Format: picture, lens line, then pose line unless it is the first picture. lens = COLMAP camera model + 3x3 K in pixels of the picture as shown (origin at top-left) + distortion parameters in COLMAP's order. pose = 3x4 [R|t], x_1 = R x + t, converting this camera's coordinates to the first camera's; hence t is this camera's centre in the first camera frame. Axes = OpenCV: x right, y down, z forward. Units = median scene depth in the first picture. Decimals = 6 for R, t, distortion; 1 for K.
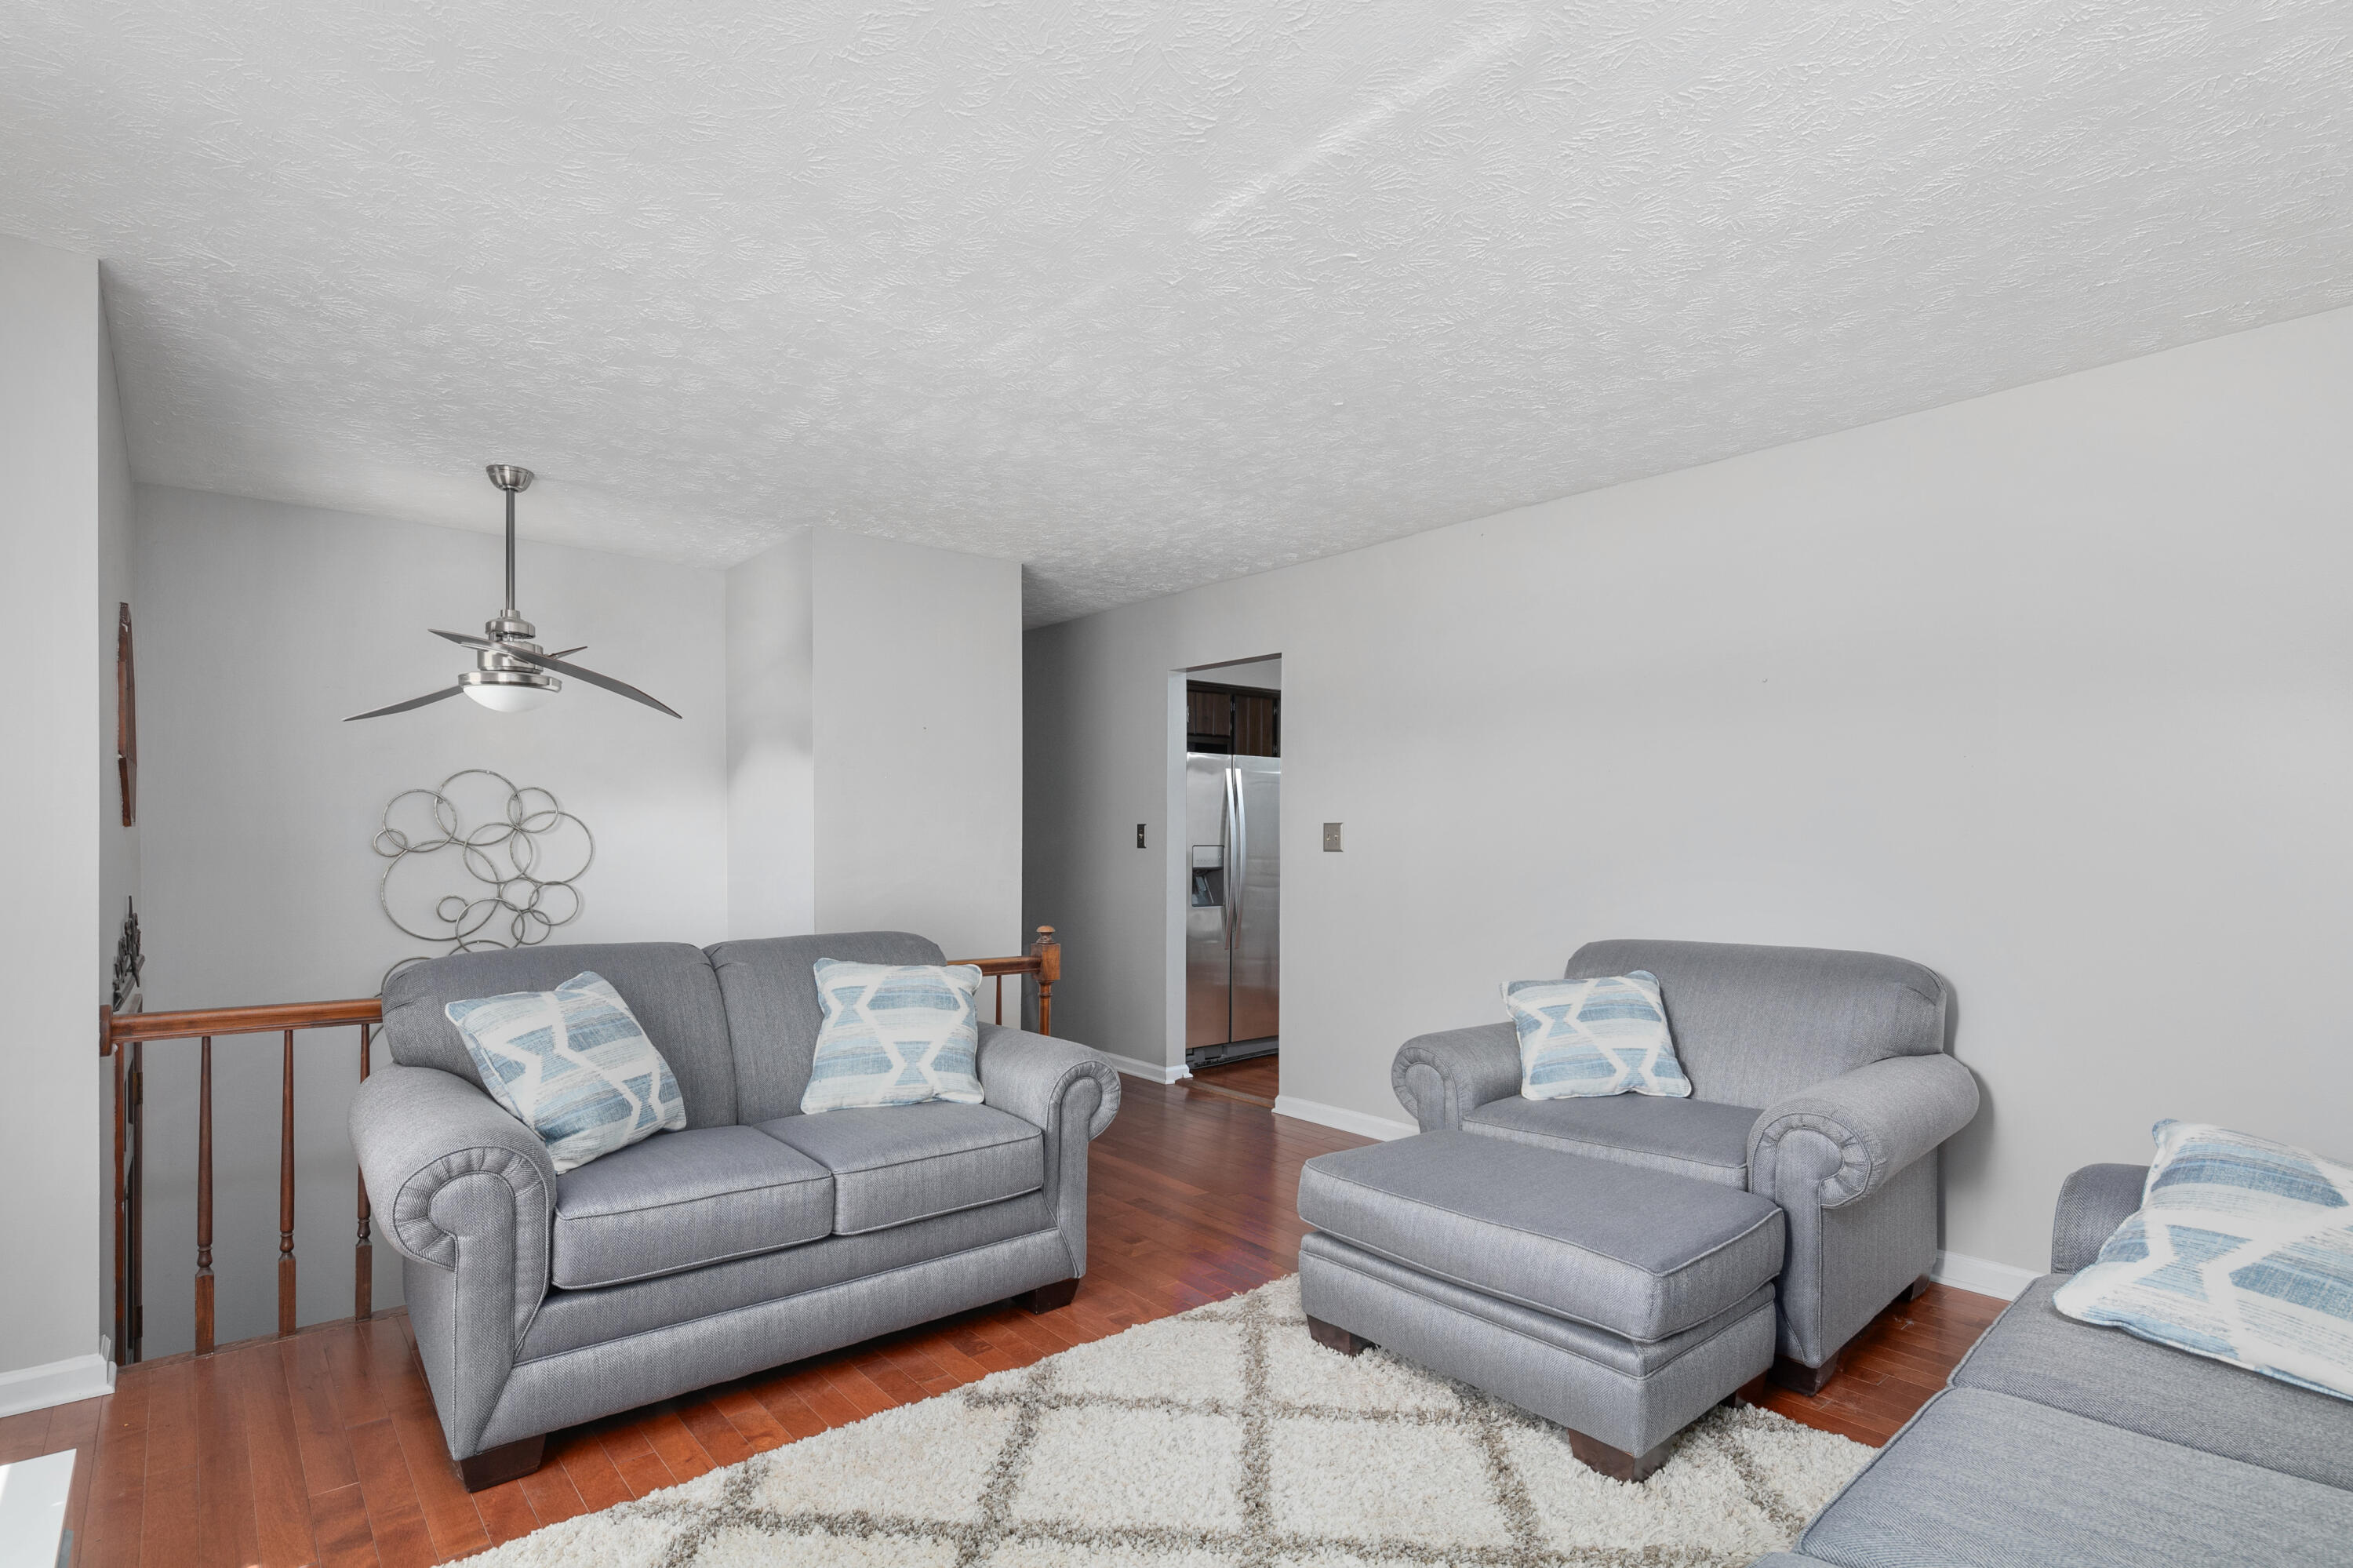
lens RADIAL K [[1131.8, 0, 1172.3], [0, 1131.8, 851.8], [0, 0, 1]] dist [-0.001811, -0.001660]
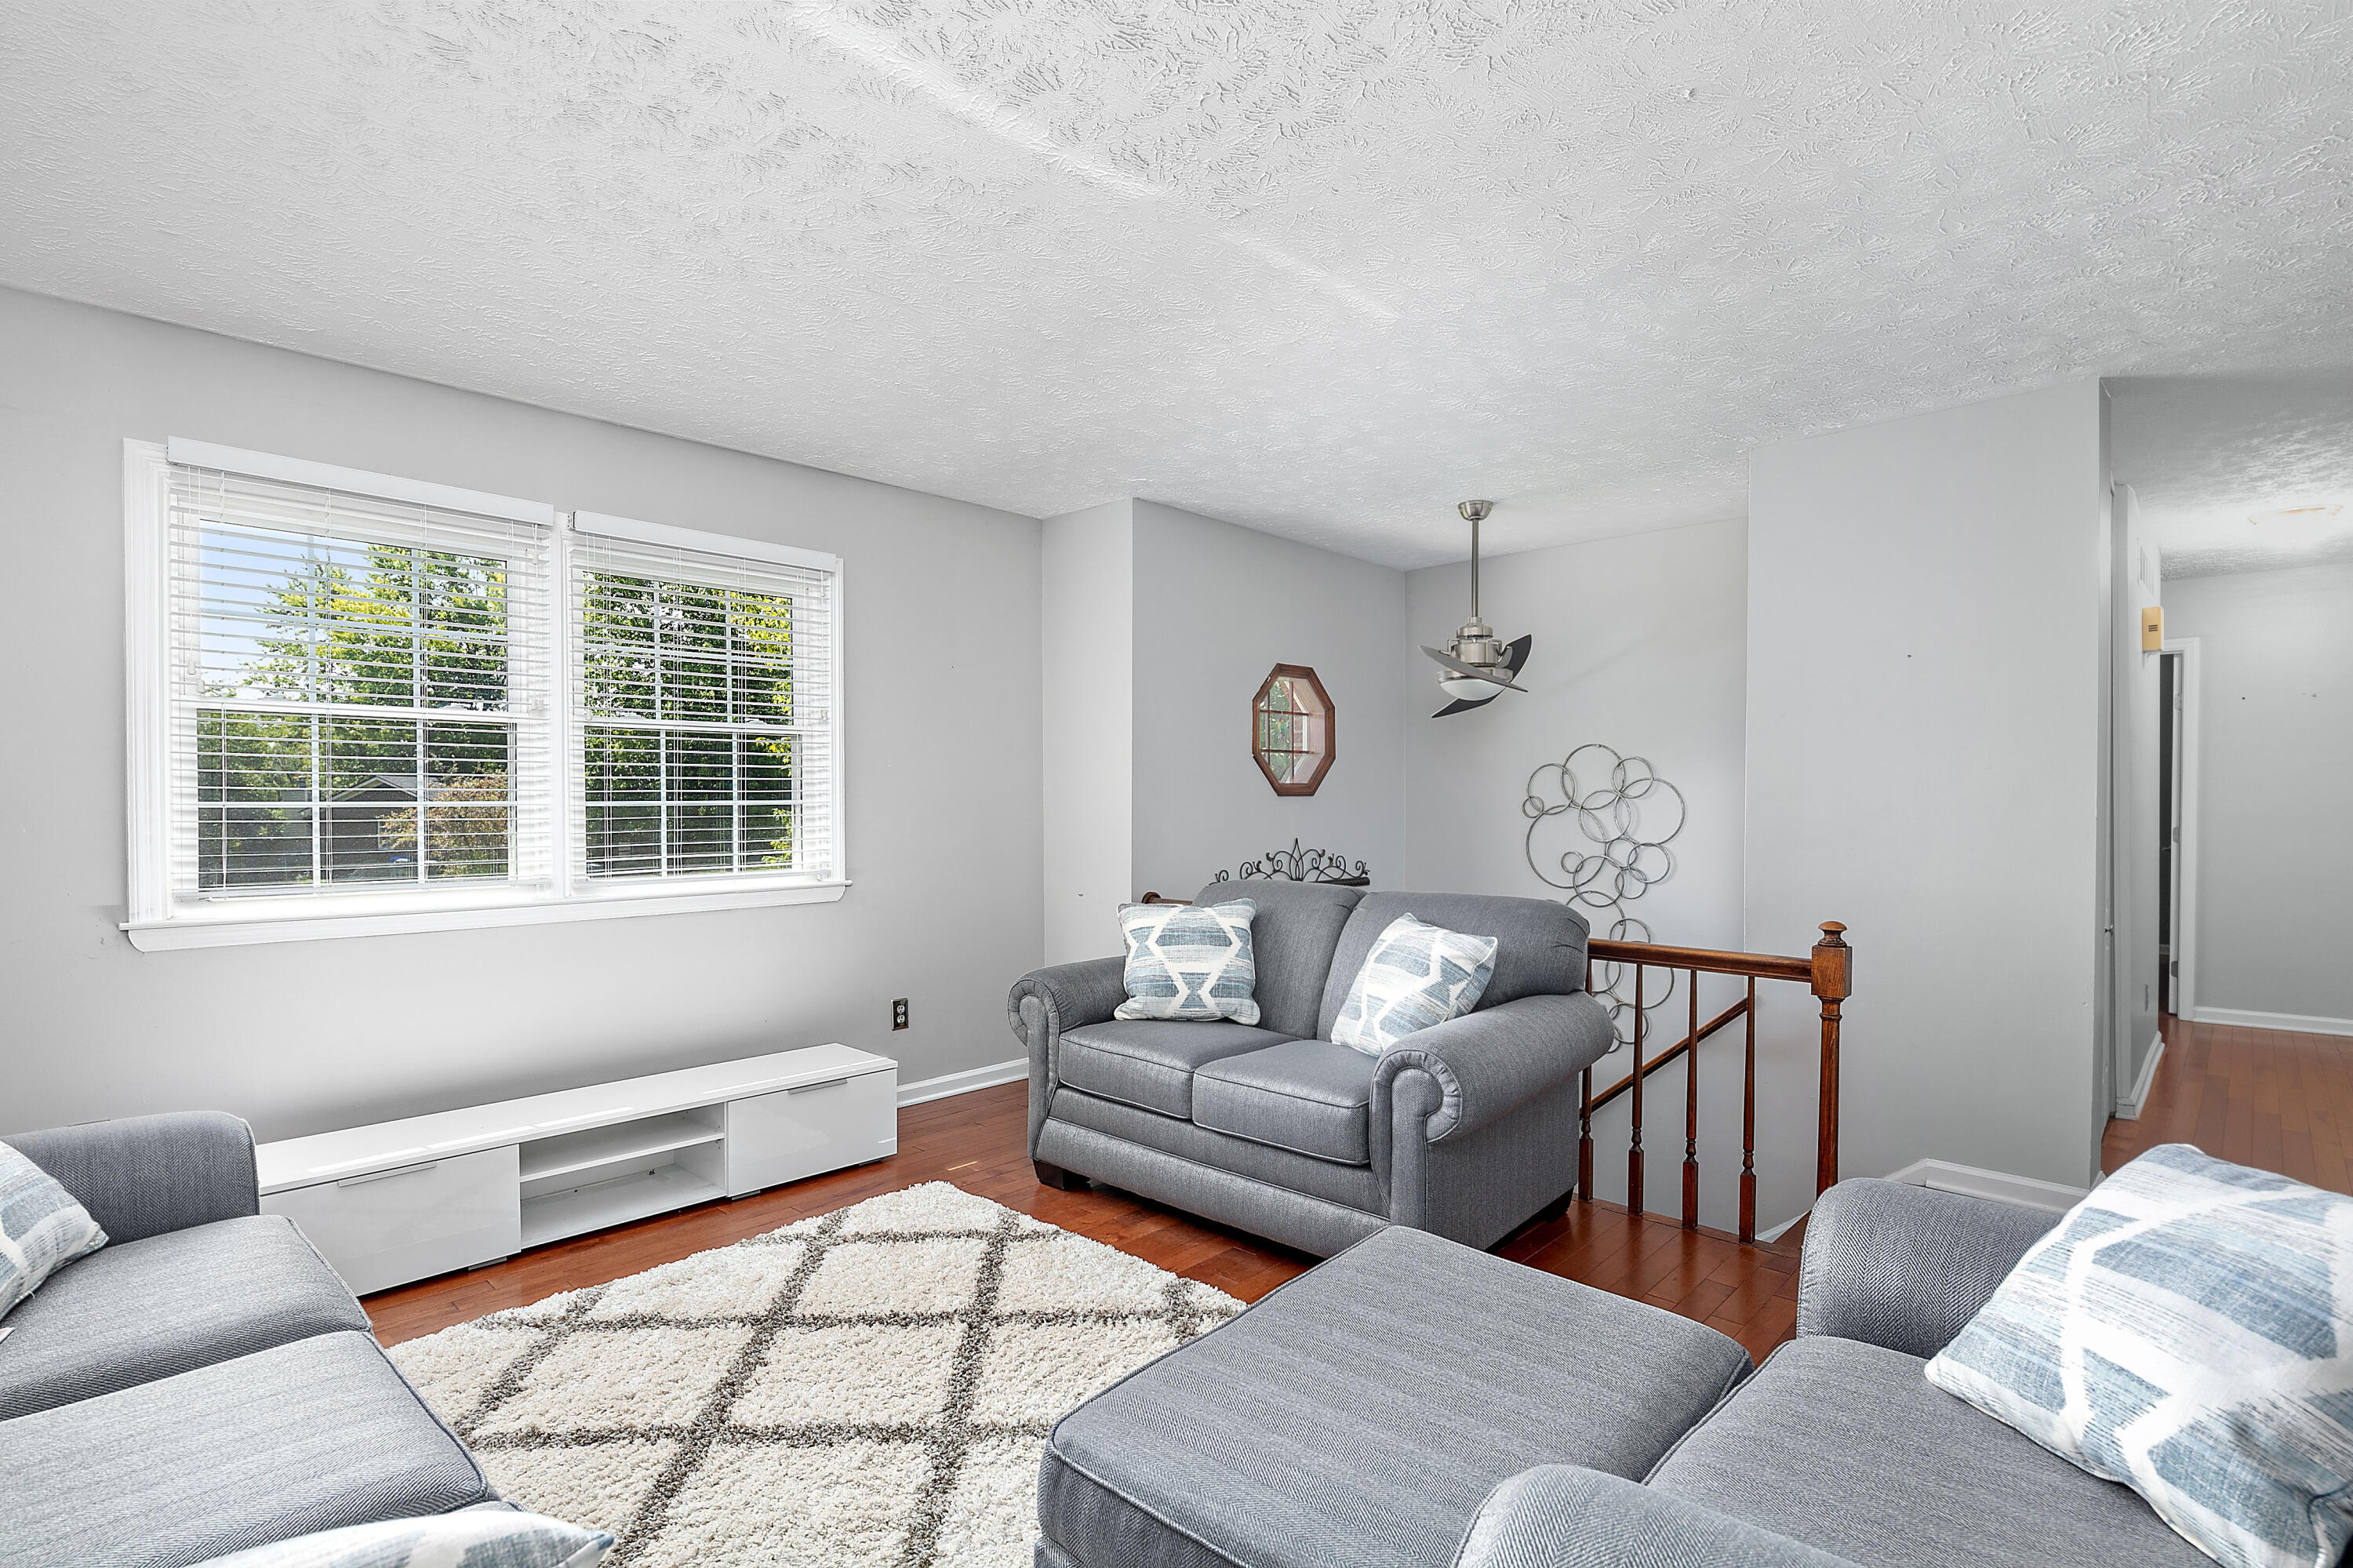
lens RADIAL K [[1131.8, 0, 1173.5], [0, 1131.8, 803.0], [0, 0, 1]] dist [-0.001811, -0.001660]
pose [[0.114855, -0.003367, -0.993377, 0.787215], [-0.011224, 0.999926, -0.004687, -0.002724], [0.993319, 0.011688, 0.114809, 0.703873]]
